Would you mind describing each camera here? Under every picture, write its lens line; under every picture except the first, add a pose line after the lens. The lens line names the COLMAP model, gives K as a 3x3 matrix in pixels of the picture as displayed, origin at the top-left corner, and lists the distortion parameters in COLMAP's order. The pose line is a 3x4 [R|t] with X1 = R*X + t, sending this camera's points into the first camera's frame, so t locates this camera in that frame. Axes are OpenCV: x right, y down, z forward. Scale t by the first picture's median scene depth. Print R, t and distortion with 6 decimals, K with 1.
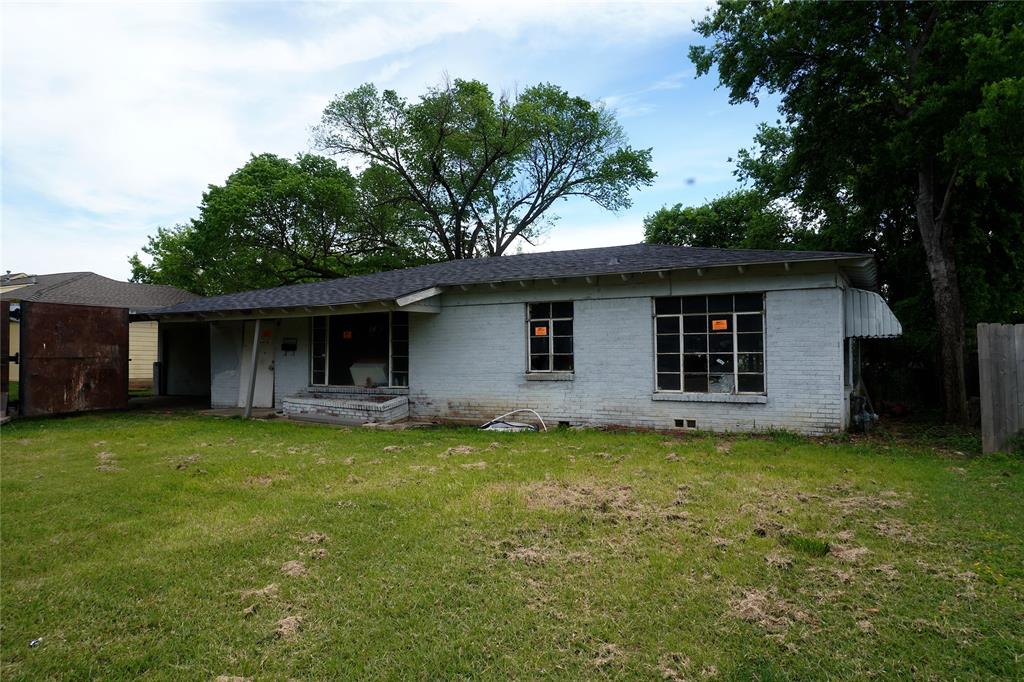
lens RADIAL K [[685.2, 0, 512.0], [0, 685.2, 341.0], [0, 0, 1]] dist [-0.043586, 0.001129]
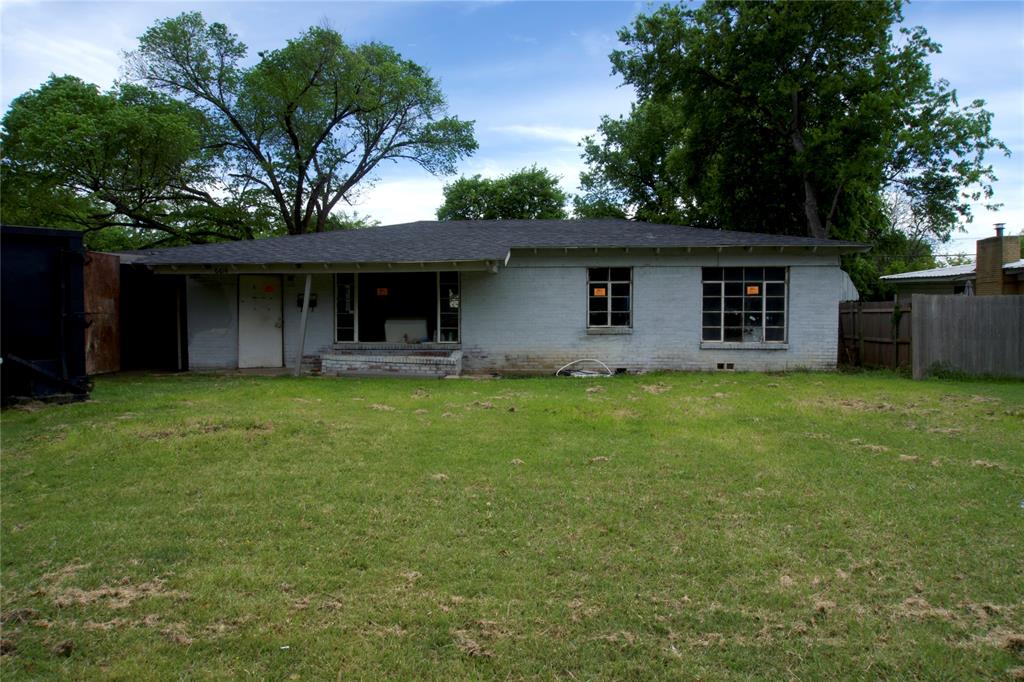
lens RADIAL K [[685.2, 0, 512.0], [0, 685.2, 341.0], [0, 0, 1]] dist [-0.043586, 0.001129]
pose [[0.908439, -0.009643, 0.417905, -0.586712], [-0.012669, 0.998639, 0.050584, 0.011857], [-0.417824, -0.051247, 0.907081, 0.000301]]
